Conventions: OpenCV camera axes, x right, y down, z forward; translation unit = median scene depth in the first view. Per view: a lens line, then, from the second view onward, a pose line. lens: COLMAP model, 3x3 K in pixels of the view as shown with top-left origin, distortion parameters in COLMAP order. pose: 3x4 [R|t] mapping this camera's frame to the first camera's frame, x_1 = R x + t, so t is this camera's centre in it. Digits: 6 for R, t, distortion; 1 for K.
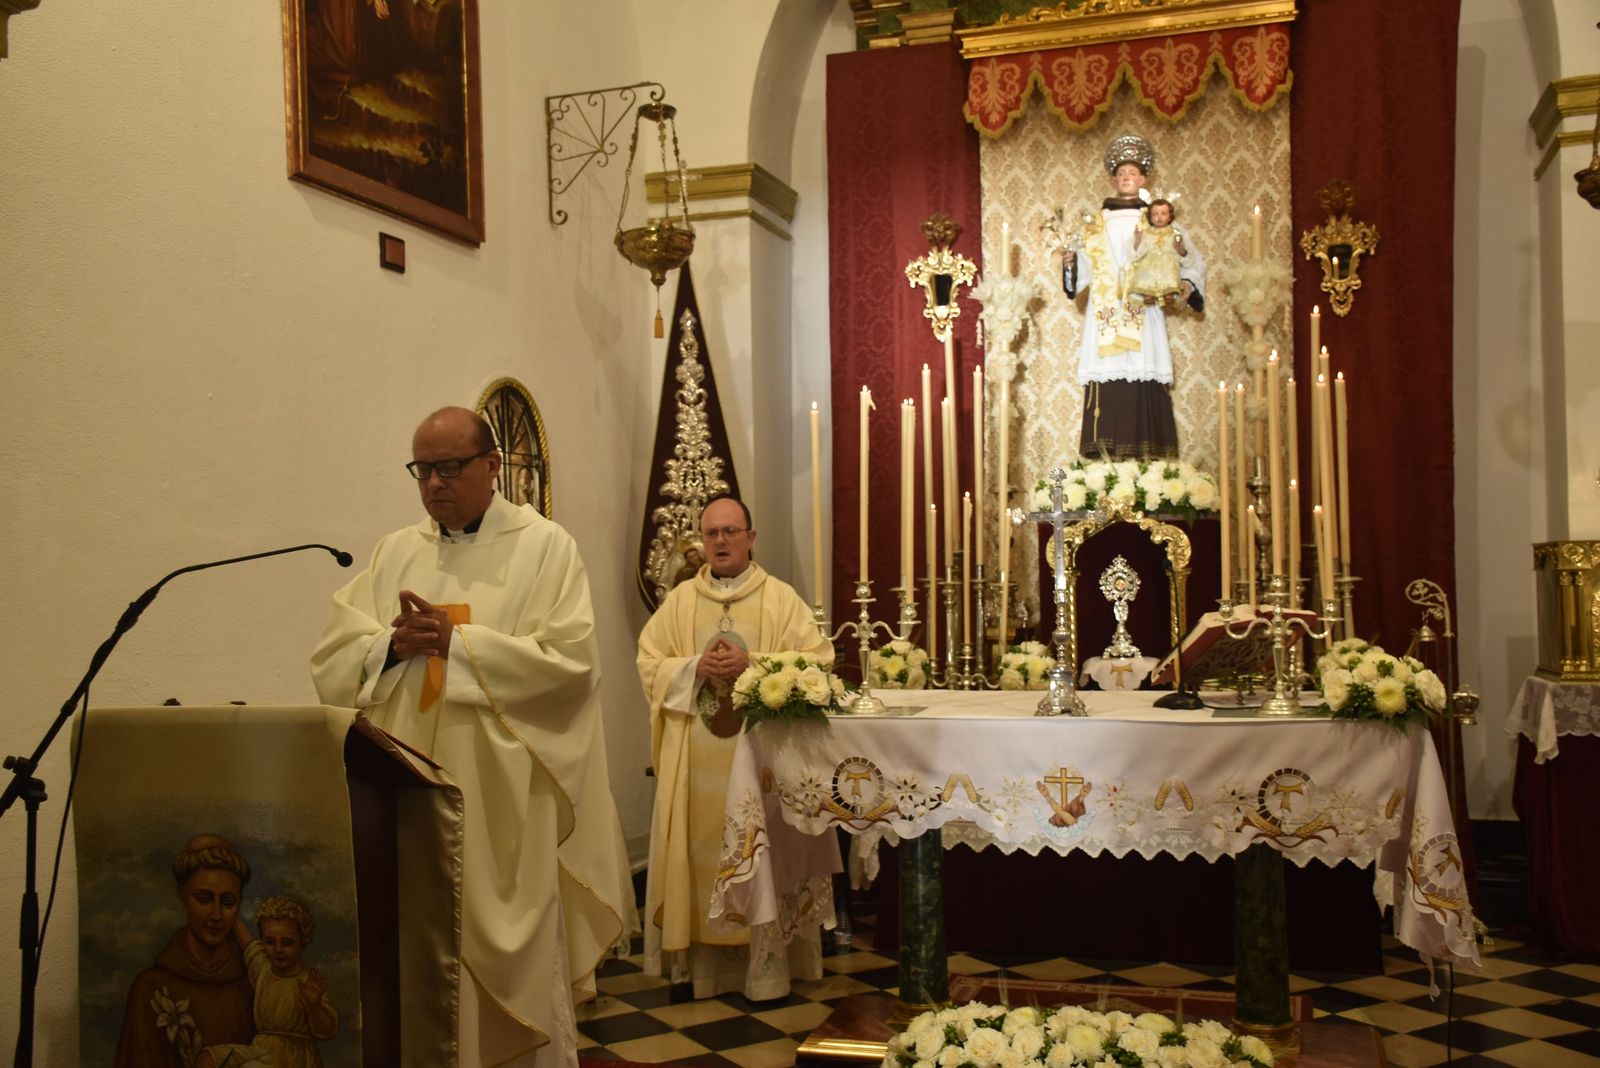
lens RADIAL K [[1635.0, 0, 800.7], [0, 1635.0, 532.1], [0, 0, 1]] dist [-0.042090, 0.210555]
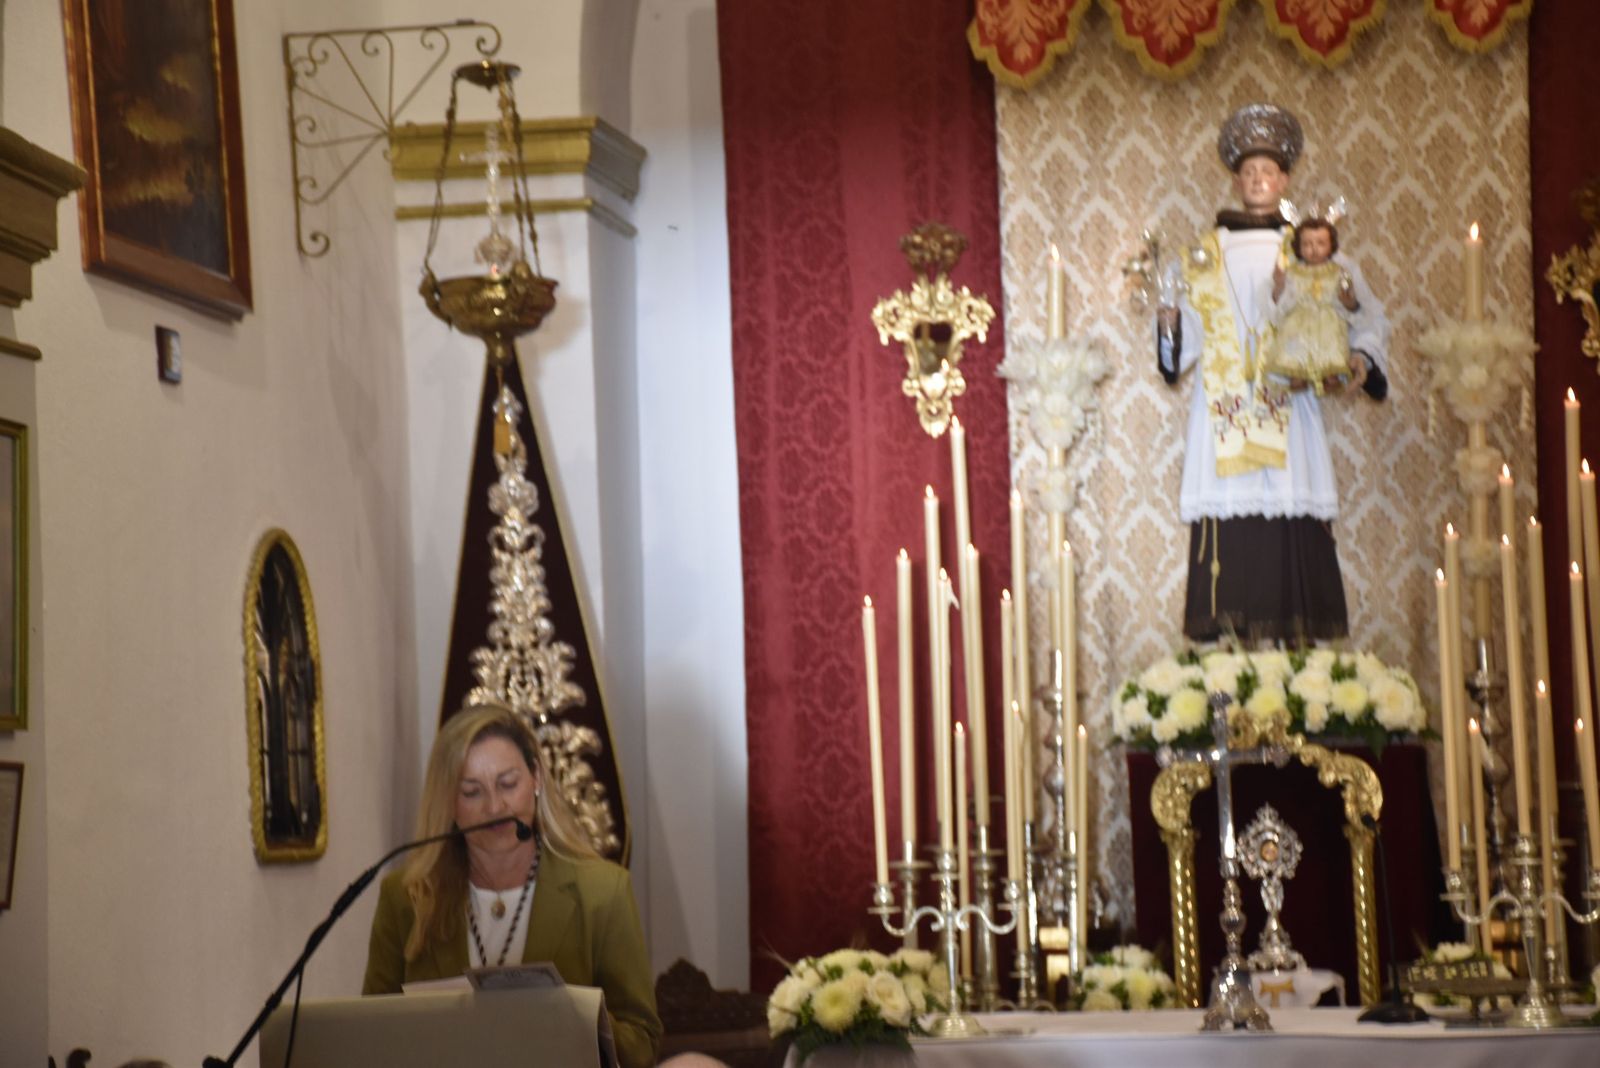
lens RADIAL K [[5003.6, 0, 805.7], [0, 5003.6, 542.9], [0, 0, 1]] dist [1.037813, 1.806954]
pose [[0.988606, -0.010917, 0.150132, -0.236880], [0.016055, 0.999324, -0.033057, -0.021651], [-0.149670, 0.035091, 0.988113, -0.785494]]
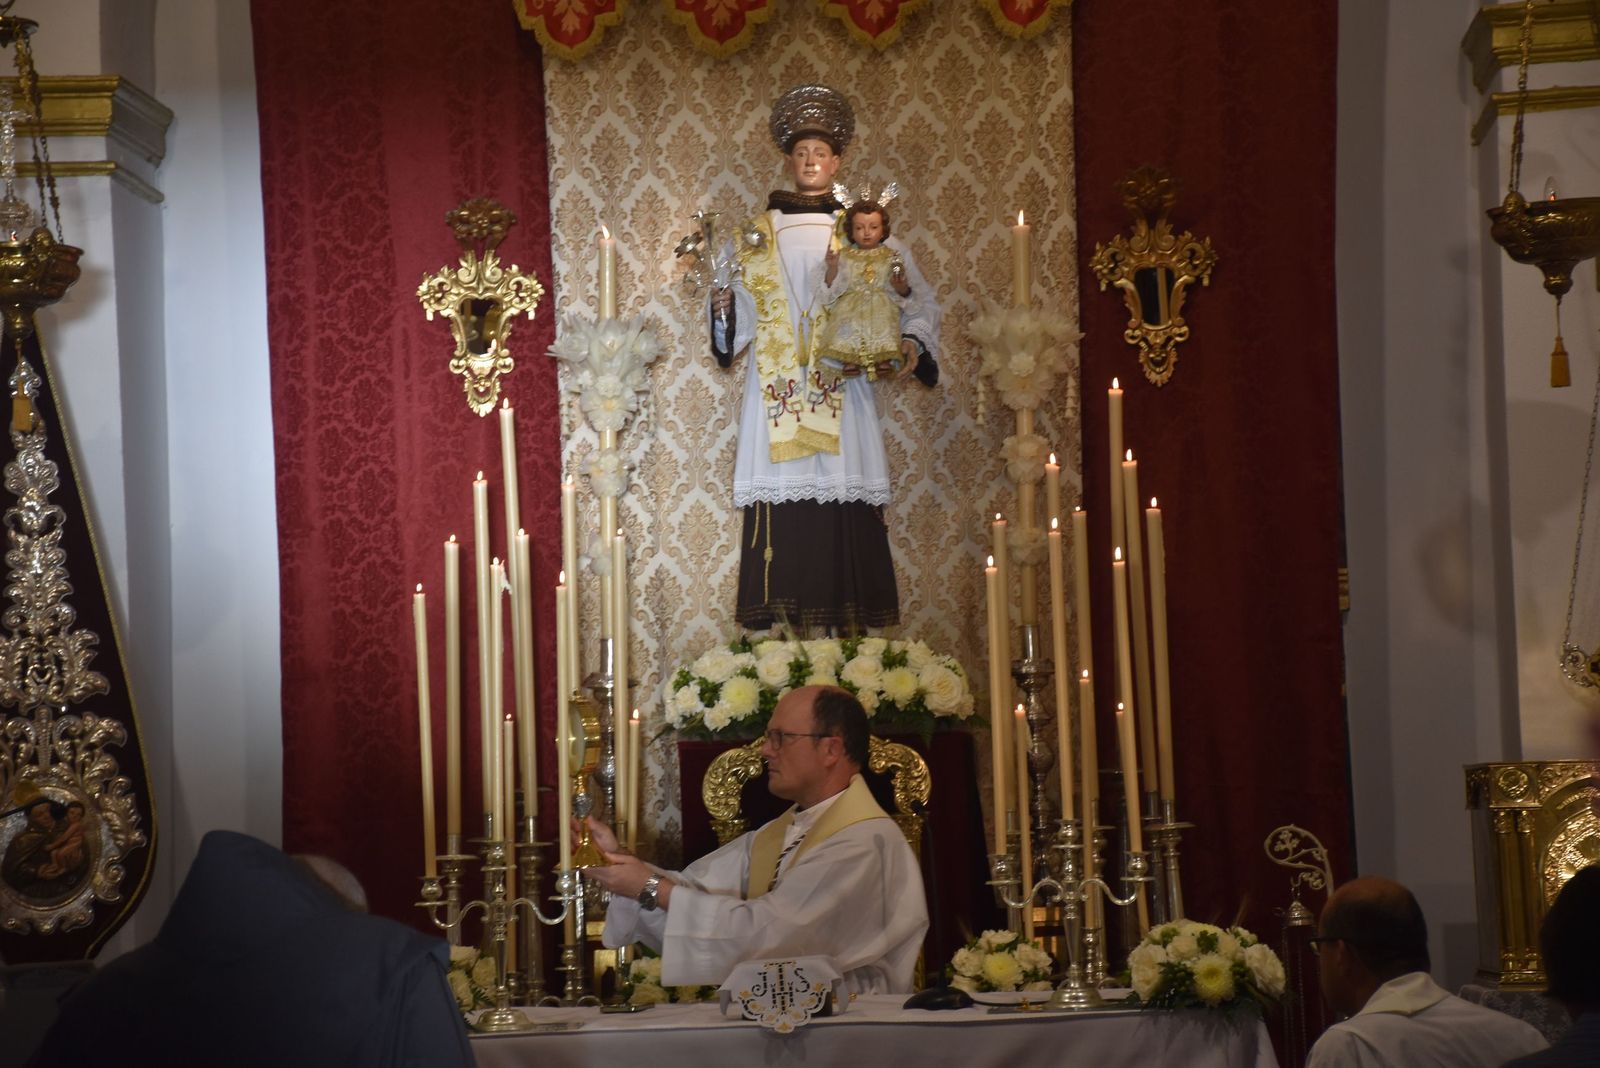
lens RADIAL K [[5318.3, 0, 797.7], [0, 5318.3, 542.6], [0, 0, 1]] dist [1.118675, 3.235909]
pose [[0.971228, -0.006384, 0.238067, -0.258116], [0.013393, 0.999523, -0.027833, -0.021505], [-0.237776, 0.030221, 0.970850, -0.850719]]
